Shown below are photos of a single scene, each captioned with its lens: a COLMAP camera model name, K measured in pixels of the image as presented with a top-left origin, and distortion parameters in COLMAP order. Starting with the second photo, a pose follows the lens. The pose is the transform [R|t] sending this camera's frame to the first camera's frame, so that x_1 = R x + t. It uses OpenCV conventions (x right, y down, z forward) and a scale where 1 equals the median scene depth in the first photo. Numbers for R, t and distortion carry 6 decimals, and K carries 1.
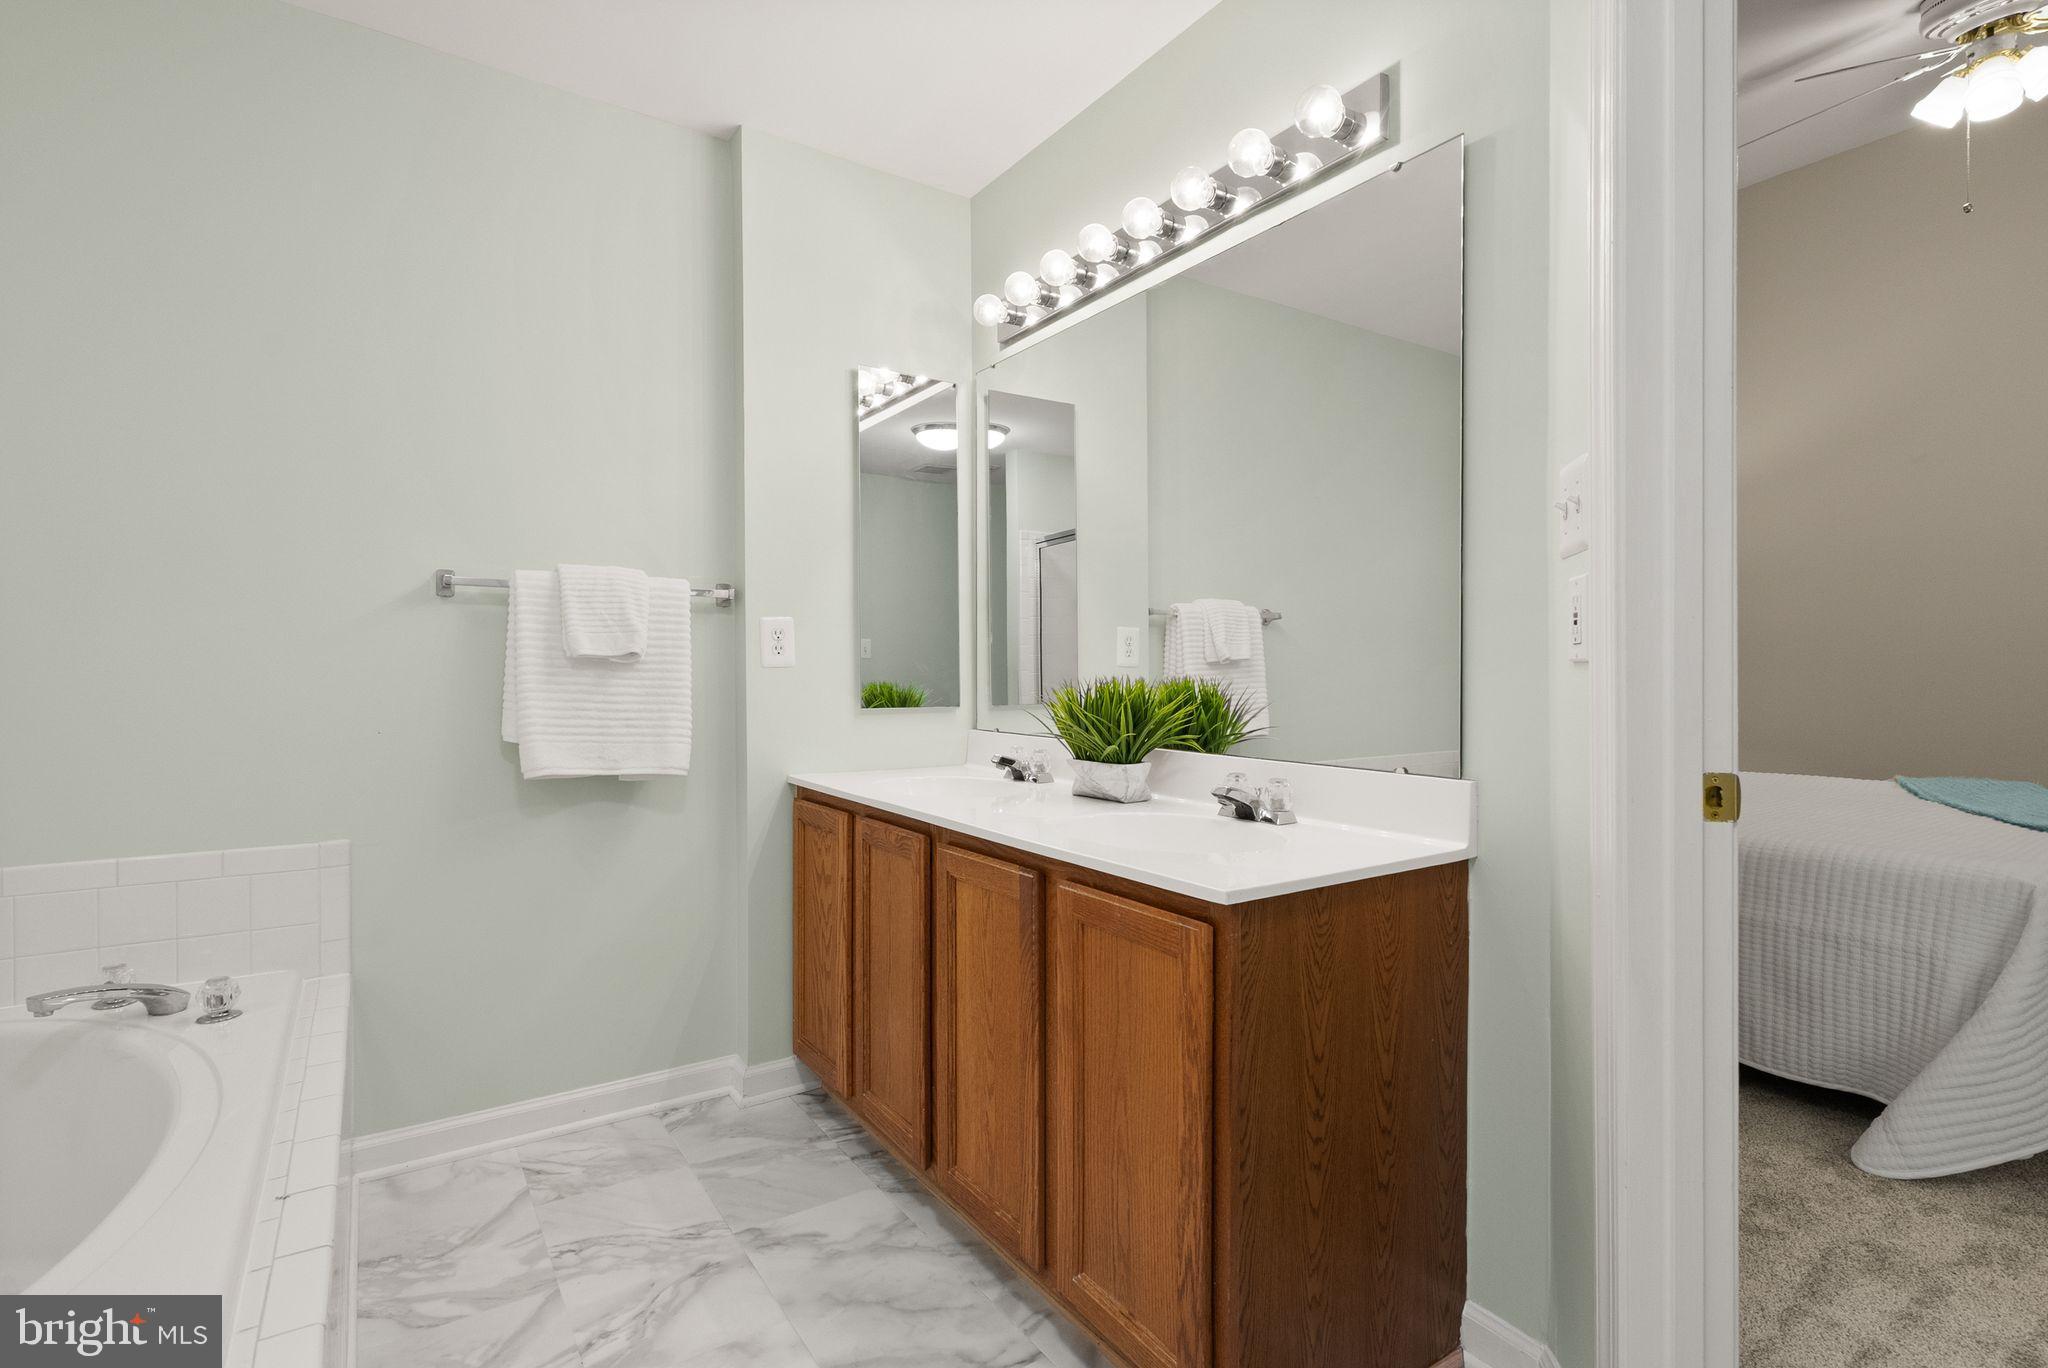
lens RADIAL K [[950.3, 0, 1019.6], [0, 950.3, 699.1], [0, 0, 1]] dist [-0.001174, 0.000157]
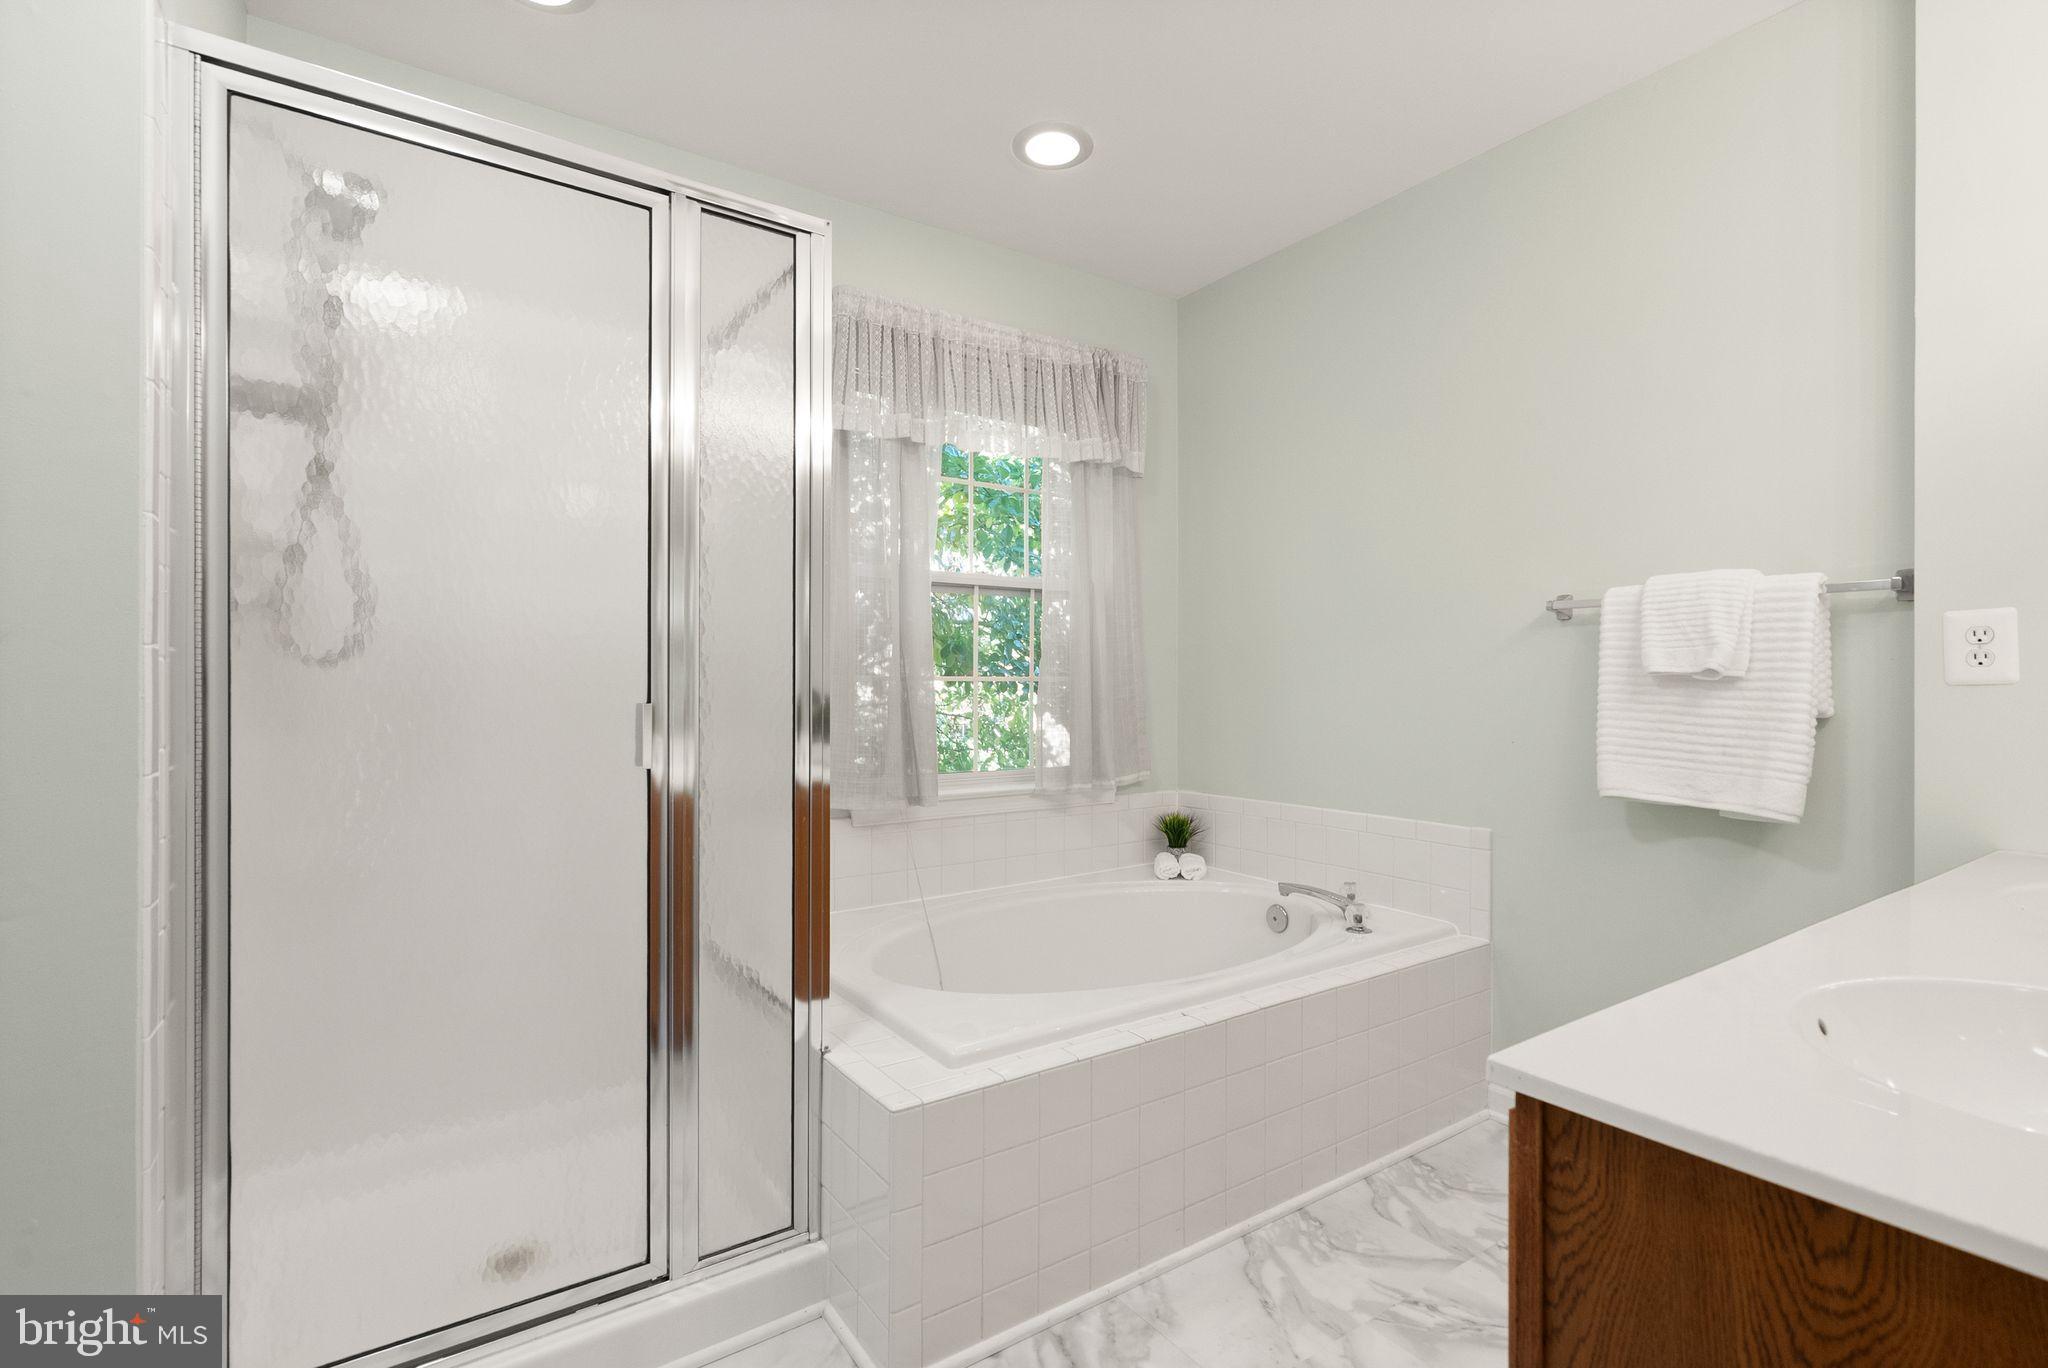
lens RADIAL K [[950.3, 0, 1019.6], [0, 950.3, 699.1], [0, 0, 1]] dist [-0.001174, 0.000157]
pose [[0.005313, 0.018969, -0.999806, 0.462137], [-0.024546, 0.999521, 0.018834, -0.022638], [0.999685, 0.024441, 0.005776, 0.374725]]
